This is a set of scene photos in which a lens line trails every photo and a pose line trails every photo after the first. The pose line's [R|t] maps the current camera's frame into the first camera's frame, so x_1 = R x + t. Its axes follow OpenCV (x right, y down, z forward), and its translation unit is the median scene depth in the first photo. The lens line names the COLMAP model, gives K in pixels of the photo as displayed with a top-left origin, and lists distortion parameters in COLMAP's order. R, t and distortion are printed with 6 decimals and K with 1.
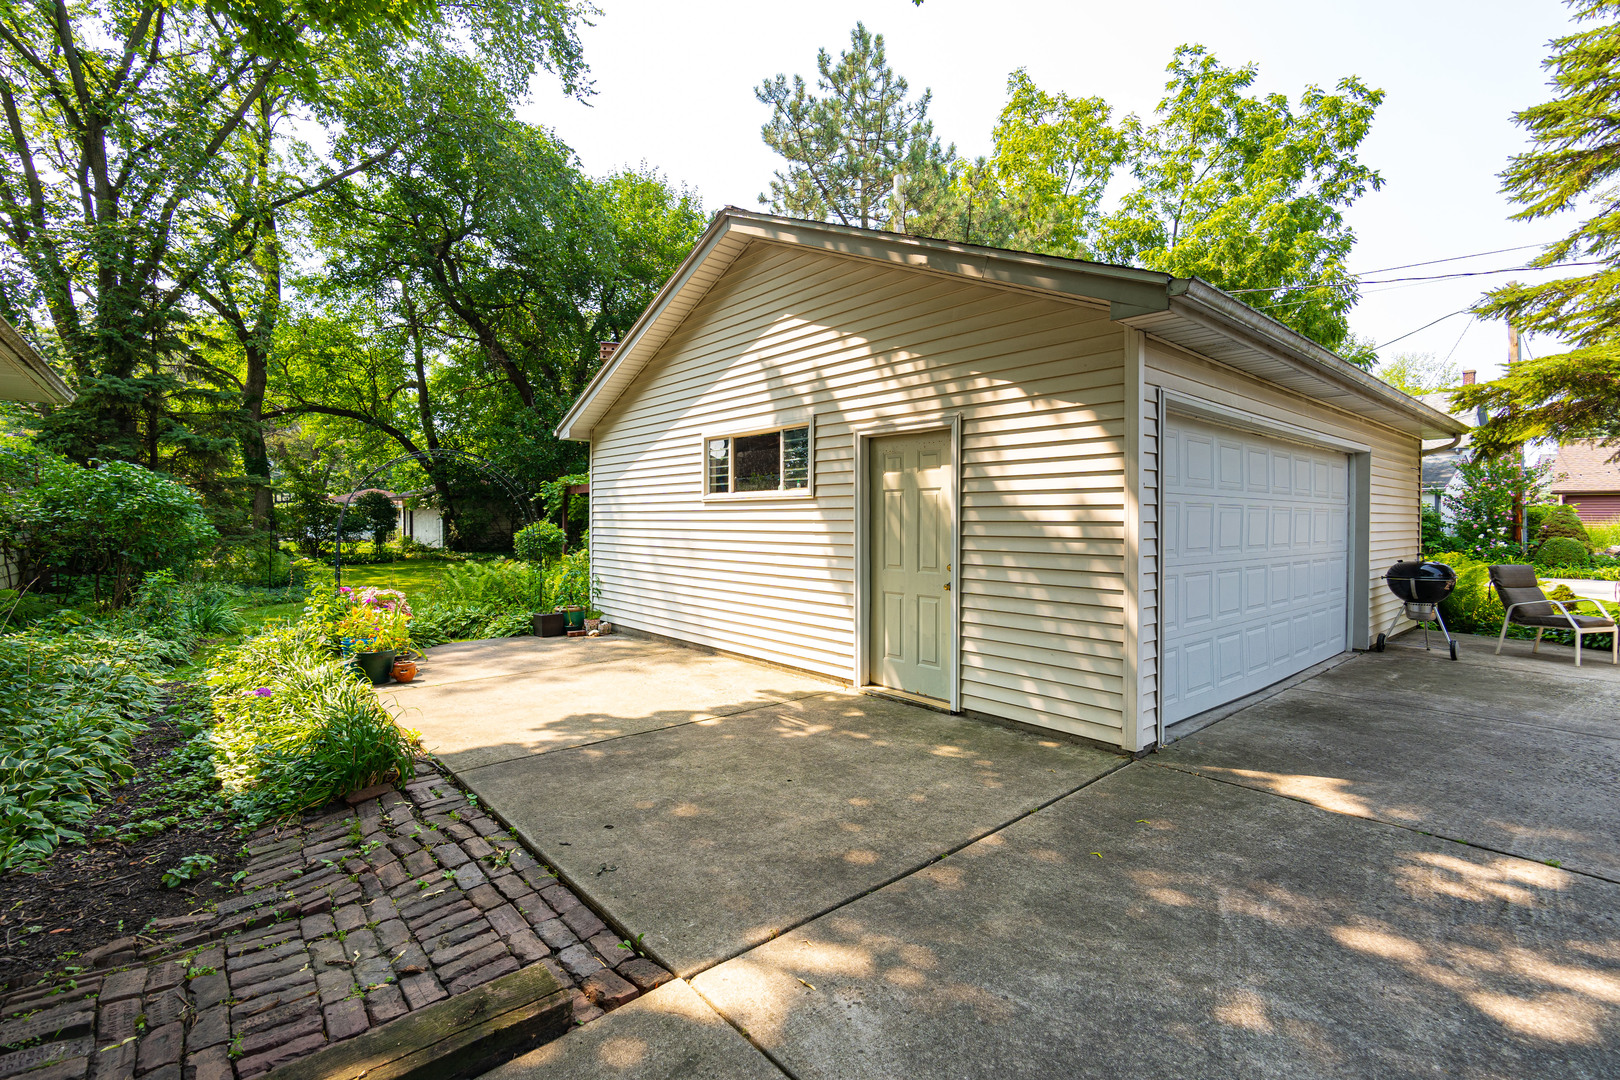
lens RADIAL K [[713.0, 0, 806.2], [0, 713.0, 531.1], [0, 0, 1]] dist [0.000845, 0.000597]
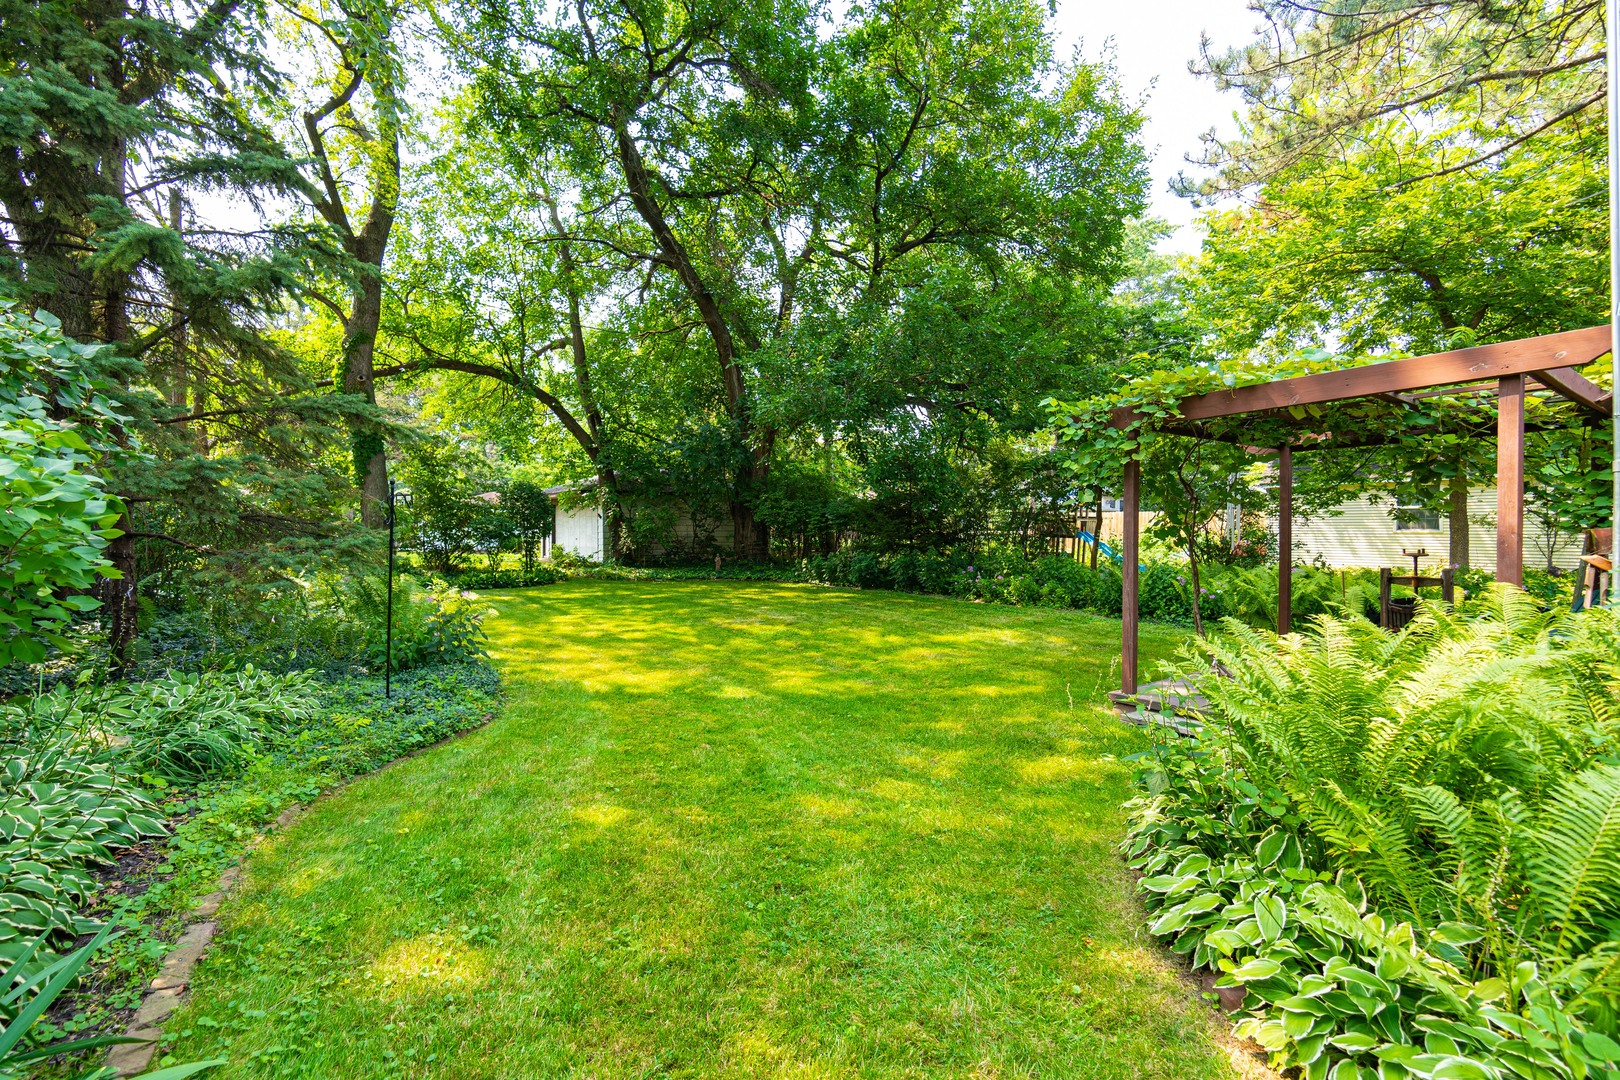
lens RADIAL K [[713.0, 0, 809.9], [0, 713.0, 537.8], [0, 0, 1]] dist [0.000845, 0.000597]
pose [[0.994368, -0.006211, -0.105798, -0.252476], [0.005491, 0.999960, -0.007096, 0.006234], [0.105838, 0.006475, 0.994362, 0.334292]]
